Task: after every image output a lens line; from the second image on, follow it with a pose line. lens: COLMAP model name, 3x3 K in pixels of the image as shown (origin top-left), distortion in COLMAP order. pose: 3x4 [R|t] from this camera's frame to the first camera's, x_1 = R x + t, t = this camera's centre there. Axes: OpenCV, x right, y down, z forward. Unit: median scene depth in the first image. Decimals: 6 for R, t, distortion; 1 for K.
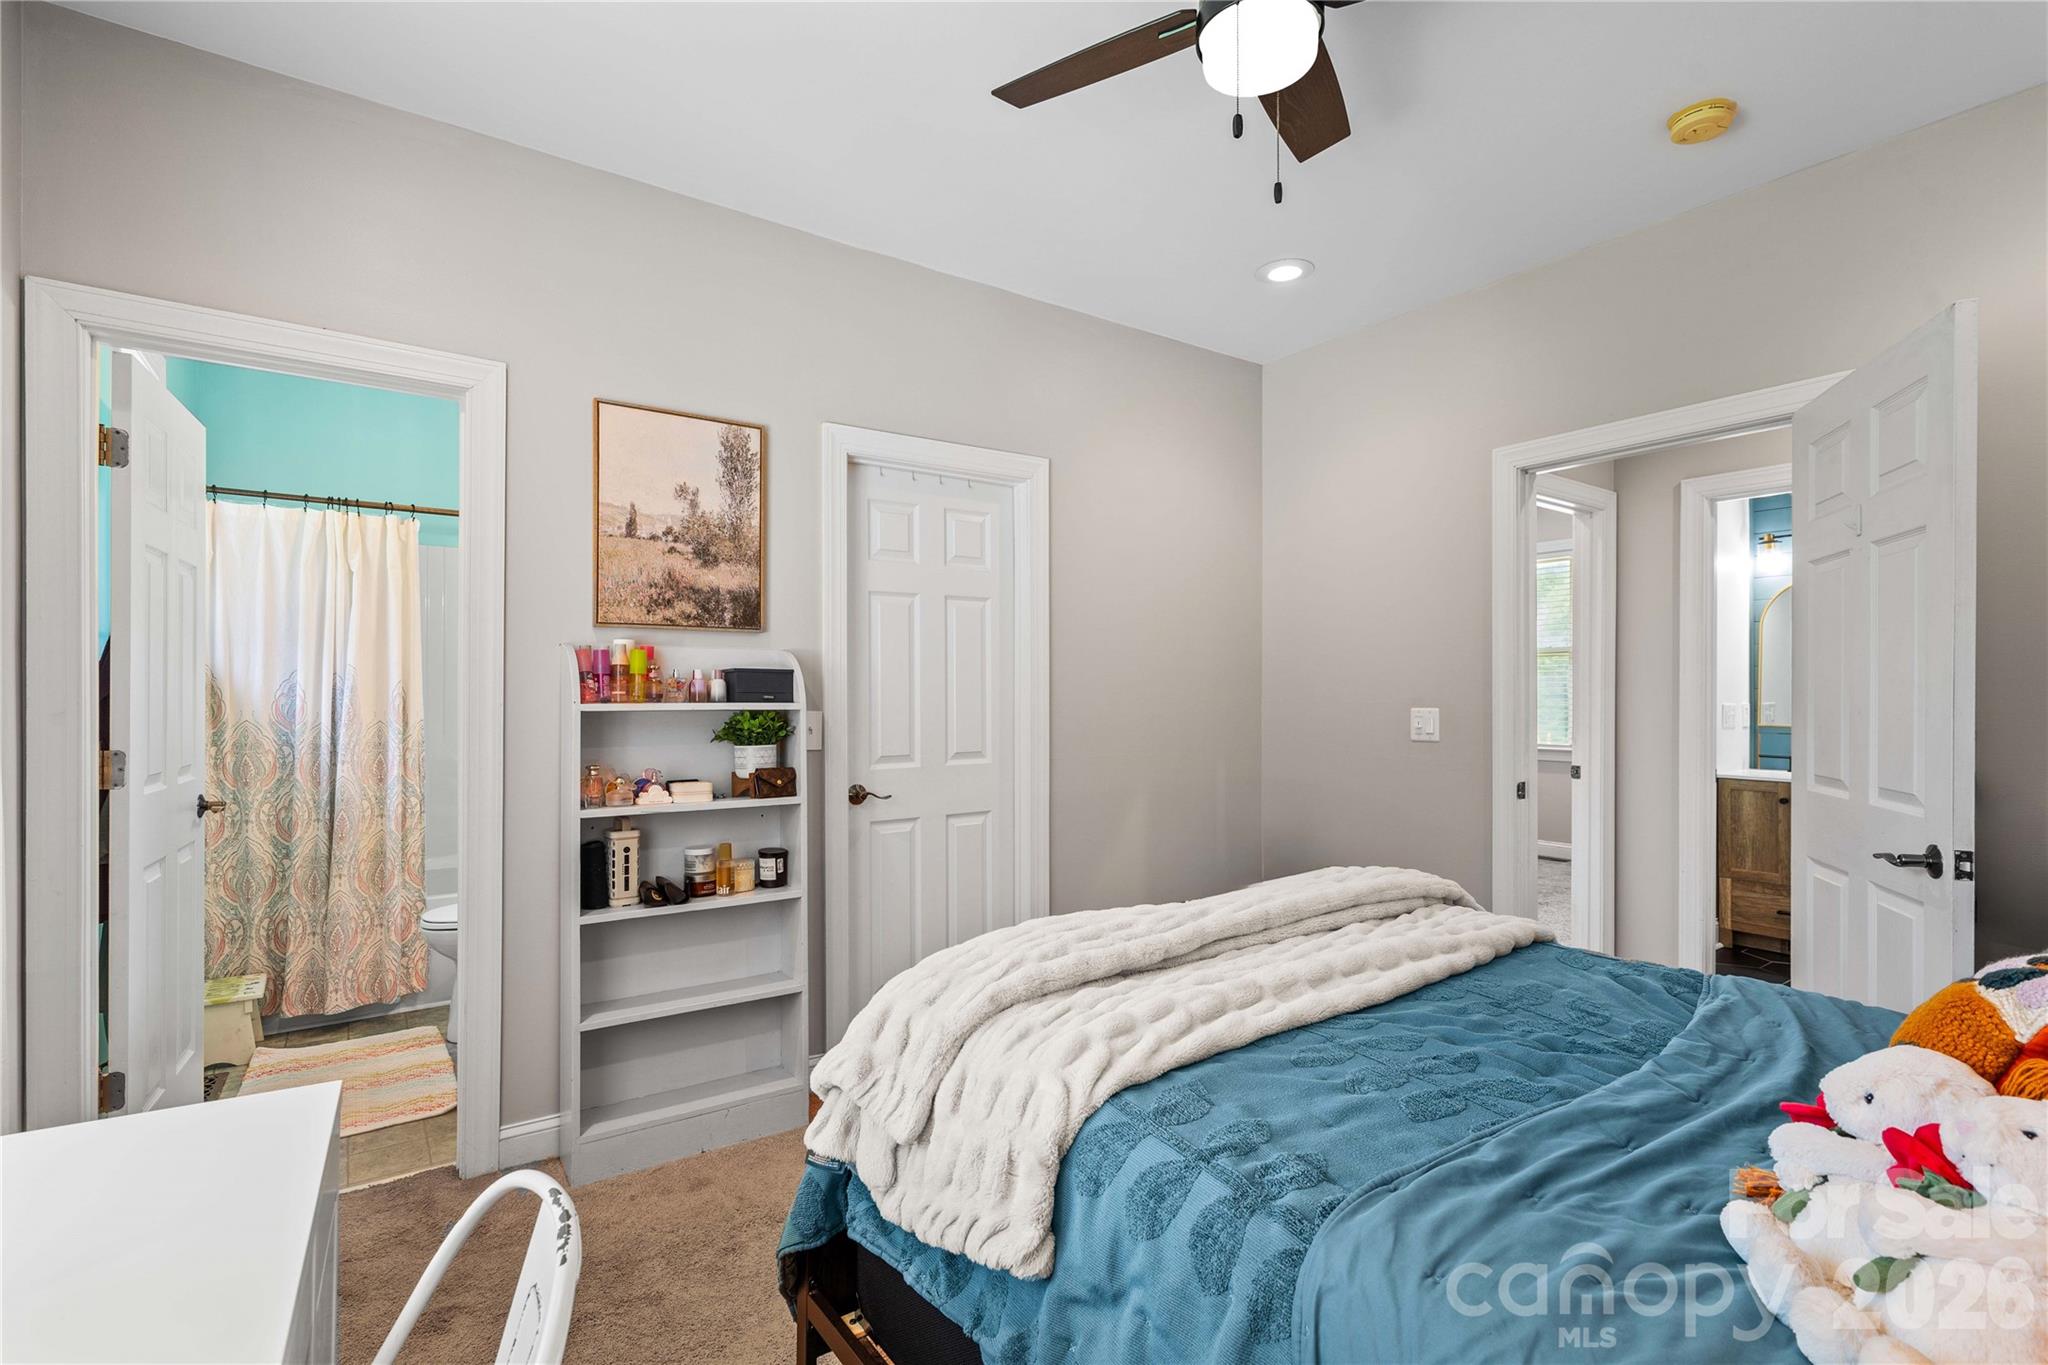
lens RADIAL K [[946.4, 0, 1020.8], [0, 946.4, 692.9], [0, 0, 1]] dist [0.000474, 0.000398]
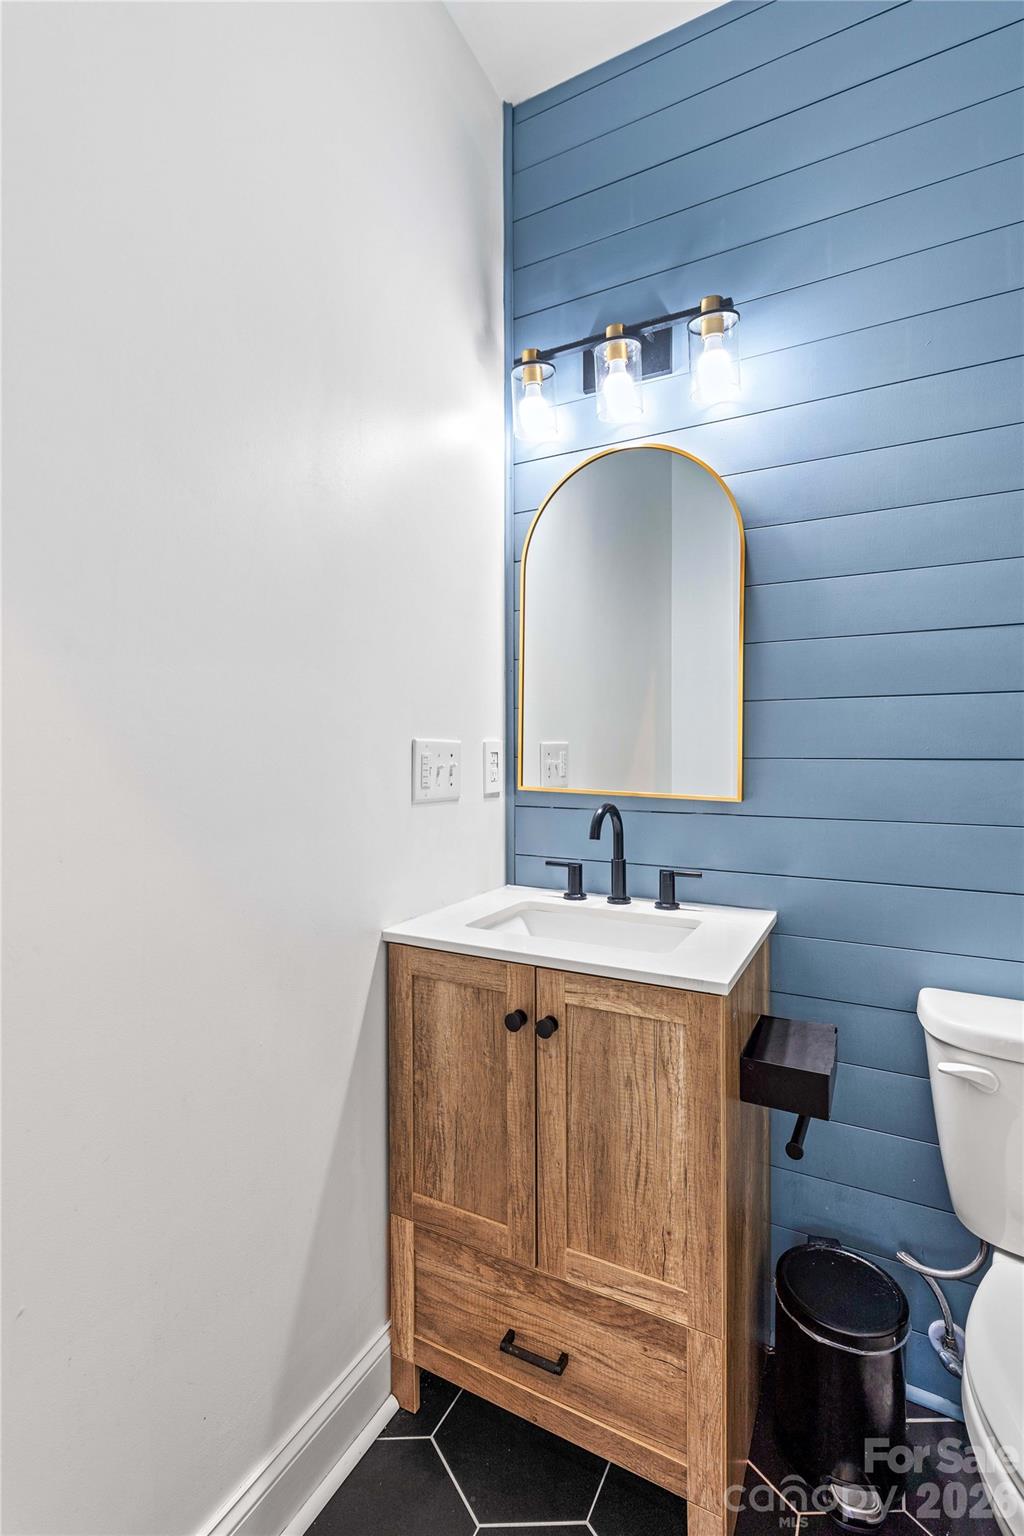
lens RADIAL K [[709.8, 0, 509.1], [0, 709.8, 764.5], [0, 0, 1]] dist [0.000474, 0.000398]
pose [[0.889400, -0.003523, 0.457116, 0.659350], [-0.000541, 0.999961, 0.008760, 0.020330], [-0.457129, -0.008039, 0.889364, 0.745017]]
